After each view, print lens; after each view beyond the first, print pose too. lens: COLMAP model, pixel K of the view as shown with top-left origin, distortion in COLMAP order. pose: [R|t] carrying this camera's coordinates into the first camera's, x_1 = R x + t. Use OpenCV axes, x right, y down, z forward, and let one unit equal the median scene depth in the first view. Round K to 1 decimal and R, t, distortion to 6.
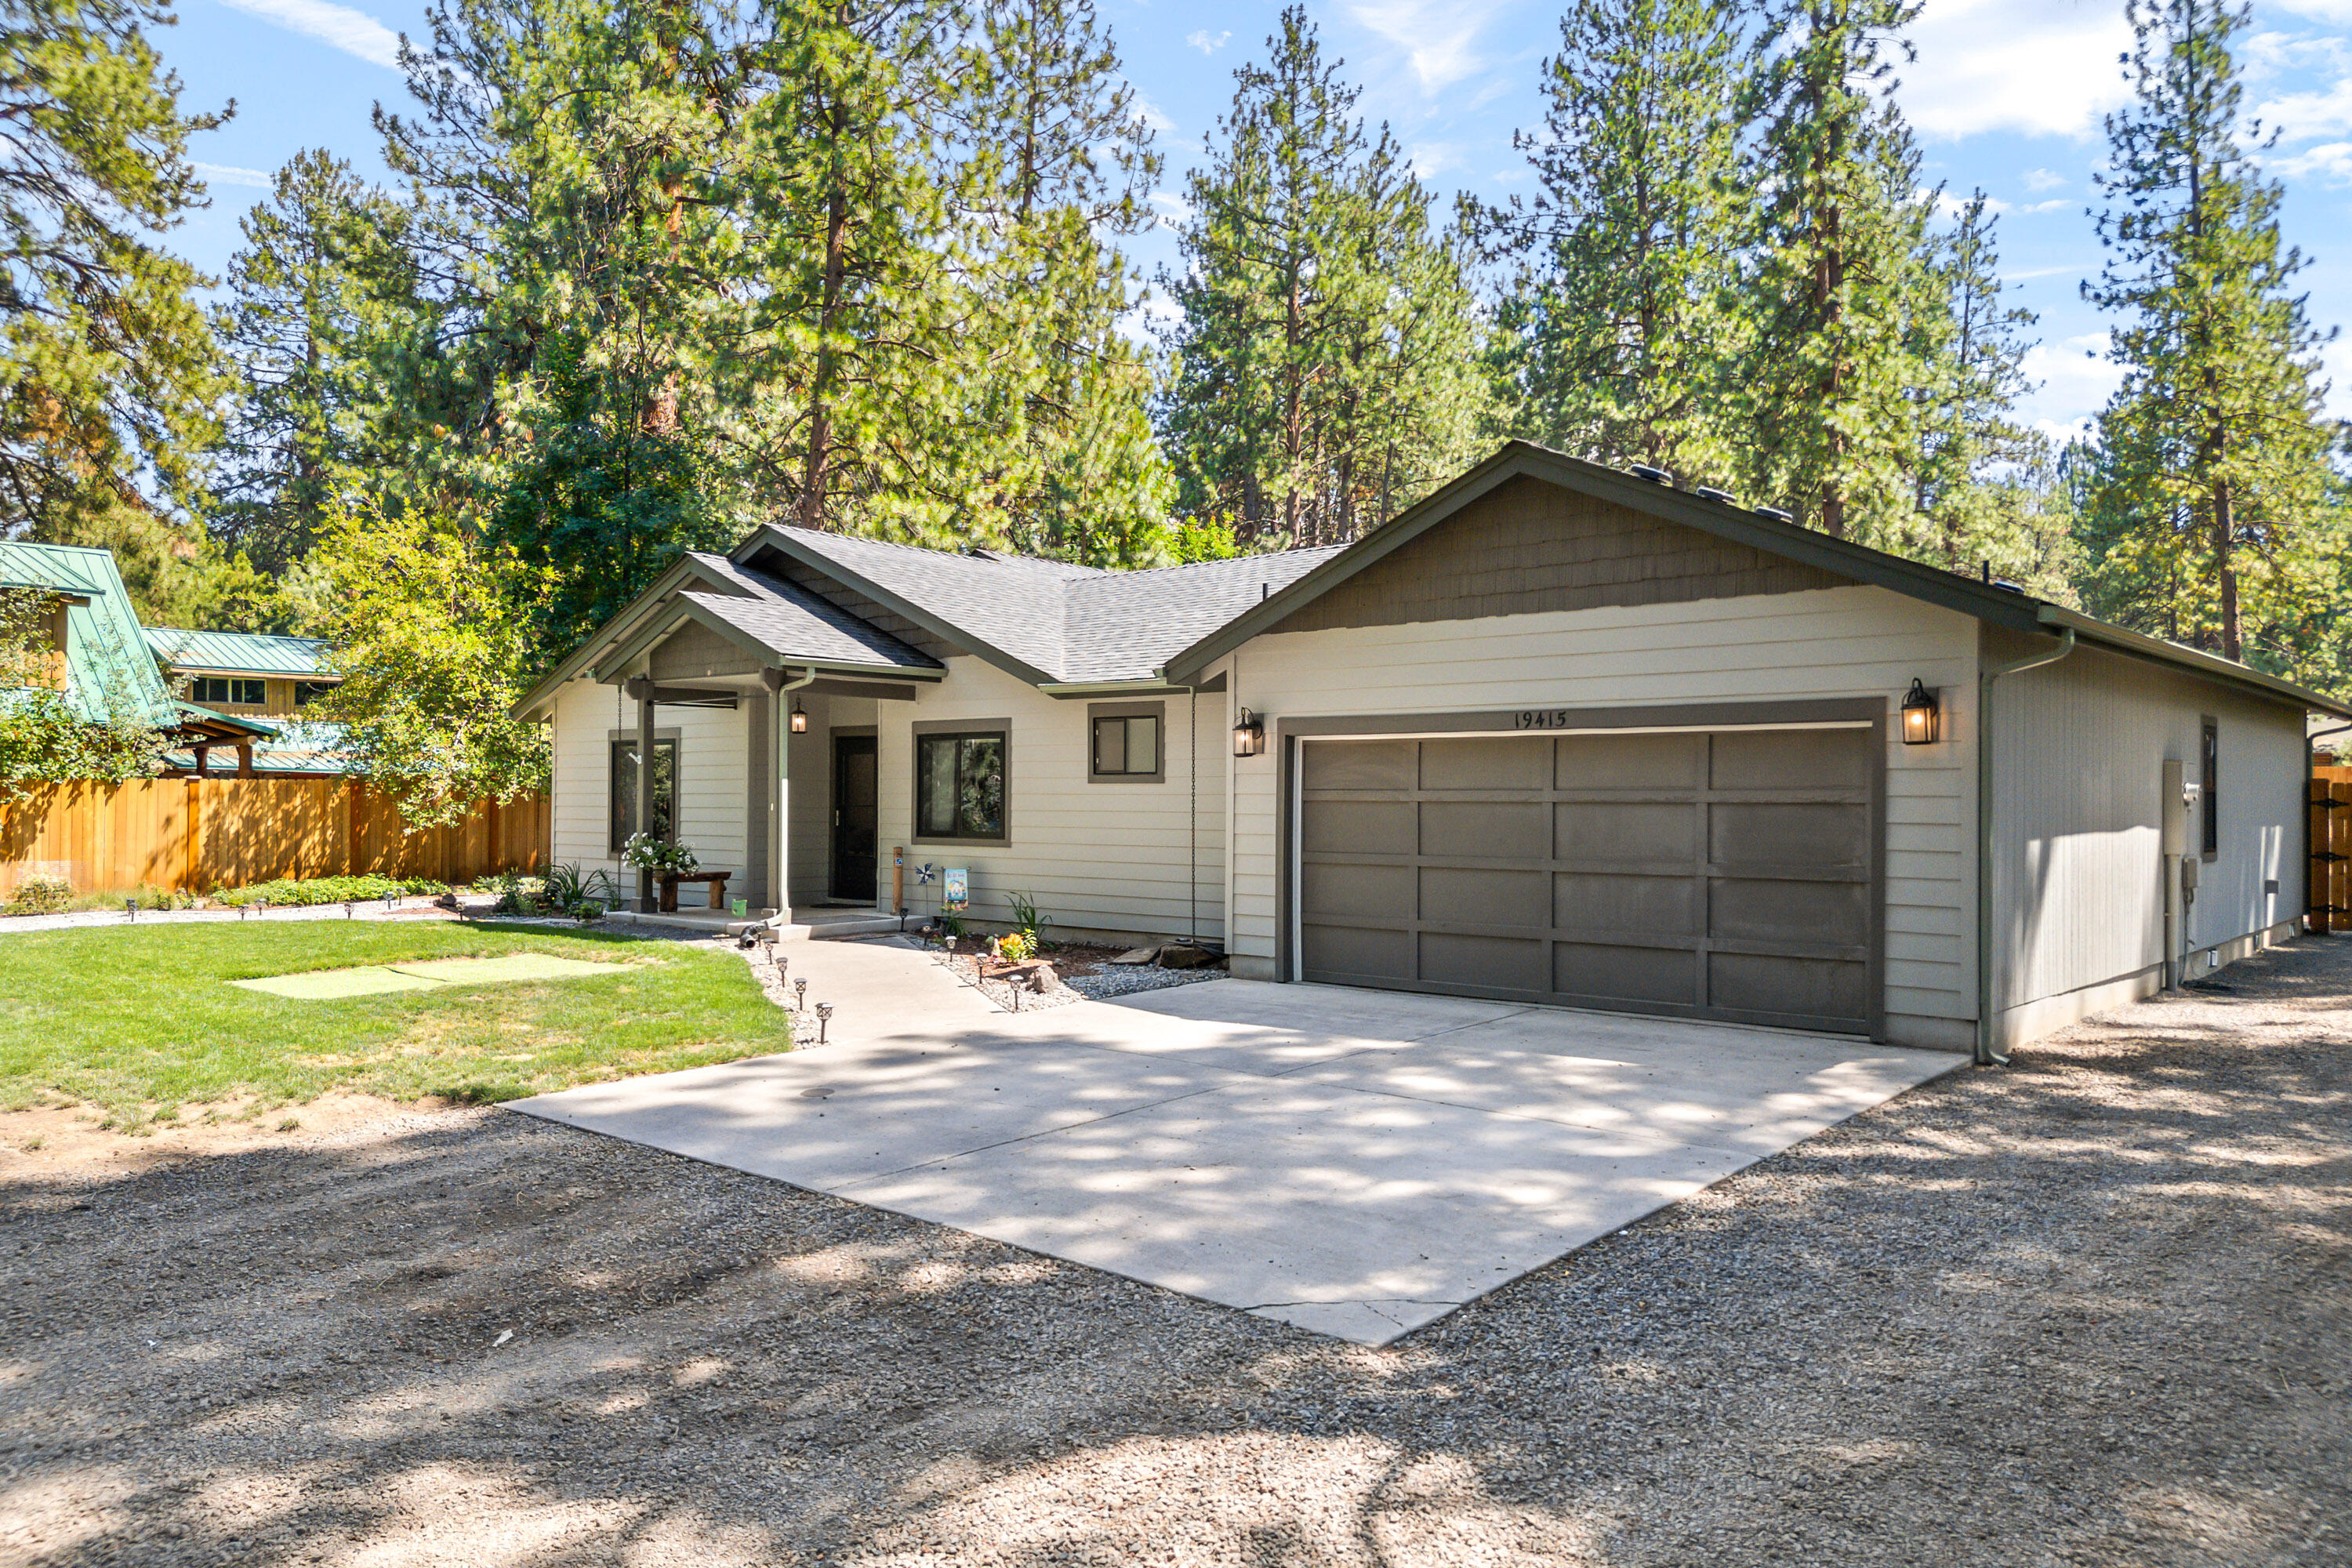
lens RADIAL K [[1544.6, 0, 1164.6], [0, 1544.6, 784.2], [0, 0, 1]] dist [0.006899, -0.000432]
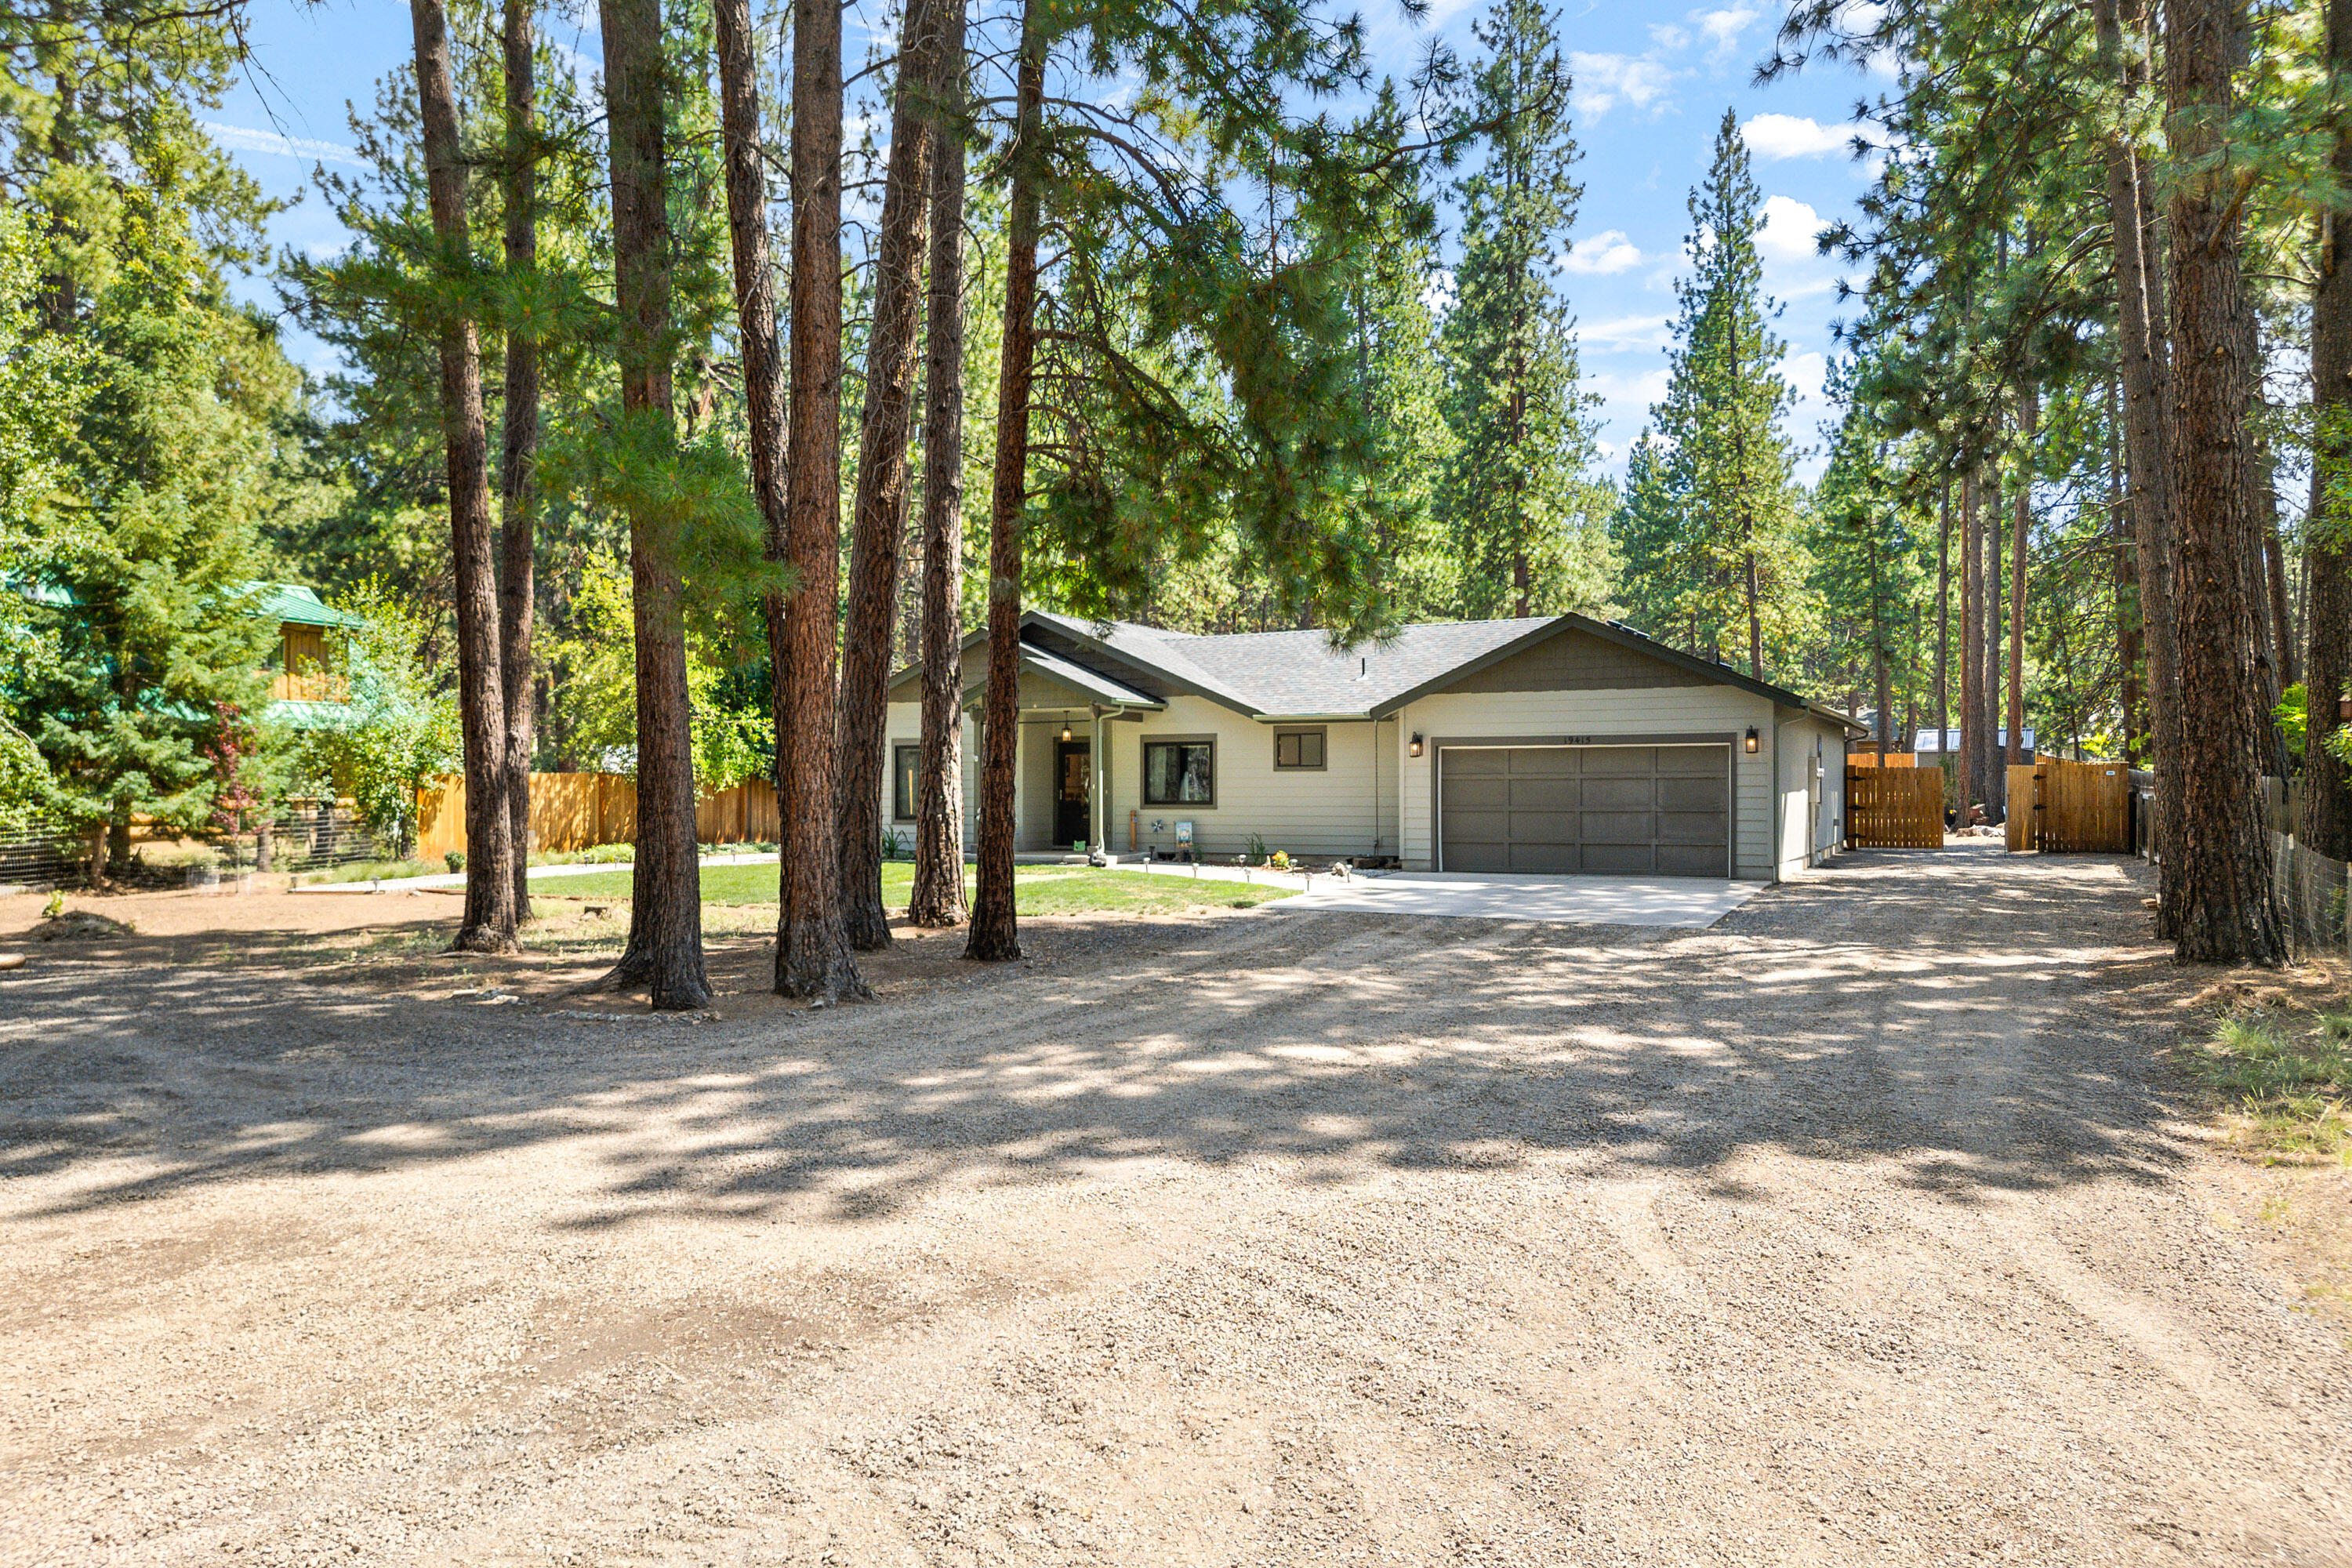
lens RADIAL K [[1544.6, 0, 1175.0], [0, 1544.6, 793.6], [0, 0, 1]] dist [0.006899, -0.000432]
pose [[0.962423, -0.009885, 0.271376, -0.571055], [0.005993, 0.999867, 0.015167, -0.002355], [-0.271490, -0.012971, 0.962354, -0.593817]]
